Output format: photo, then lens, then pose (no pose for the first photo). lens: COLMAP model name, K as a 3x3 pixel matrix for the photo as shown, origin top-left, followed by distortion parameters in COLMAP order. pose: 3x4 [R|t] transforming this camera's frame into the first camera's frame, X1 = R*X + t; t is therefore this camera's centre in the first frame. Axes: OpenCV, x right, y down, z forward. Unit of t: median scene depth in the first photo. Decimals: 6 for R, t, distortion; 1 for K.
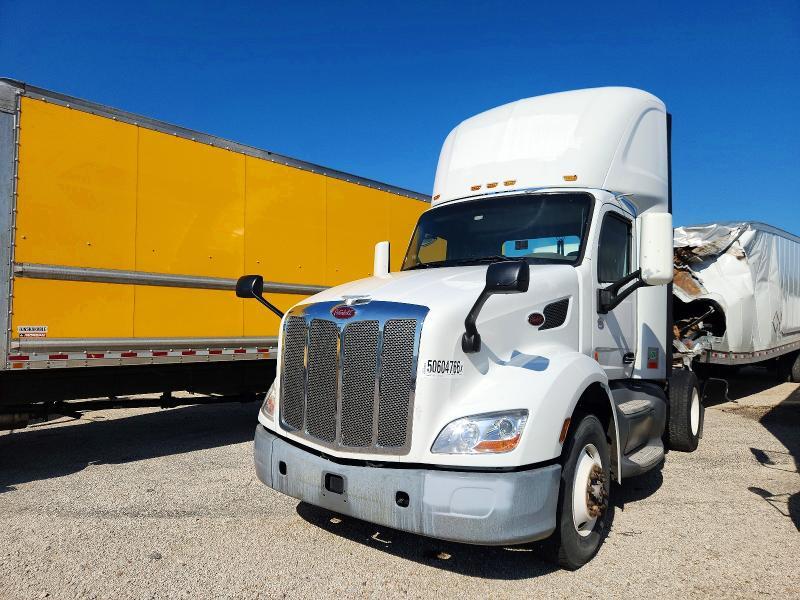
lens RADIAL K [[533.3, 0, 405.2], [0, 533.3, 308.3], [0, 0, 1]] dist [0.029871, -0.001252]
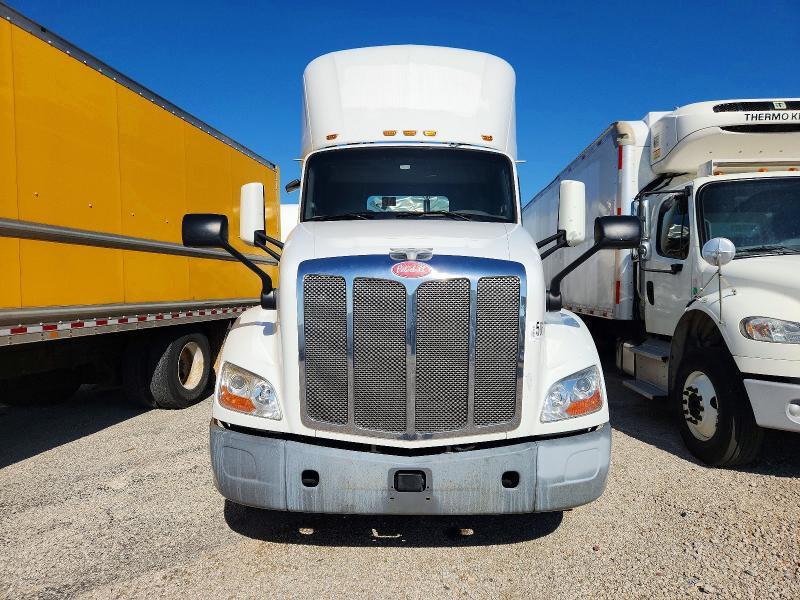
lens RADIAL K [[543.1, 0, 403.4], [0, 543.1, 301.9], [0, 0, 1]] dist [0.032261, -0.021655]
pose [[0.810324, -0.029213, 0.585254, -0.591275], [-0.004270, 0.998436, 0.055748, 0.011603], [-0.585967, -0.047673, 0.808931, 0.341244]]
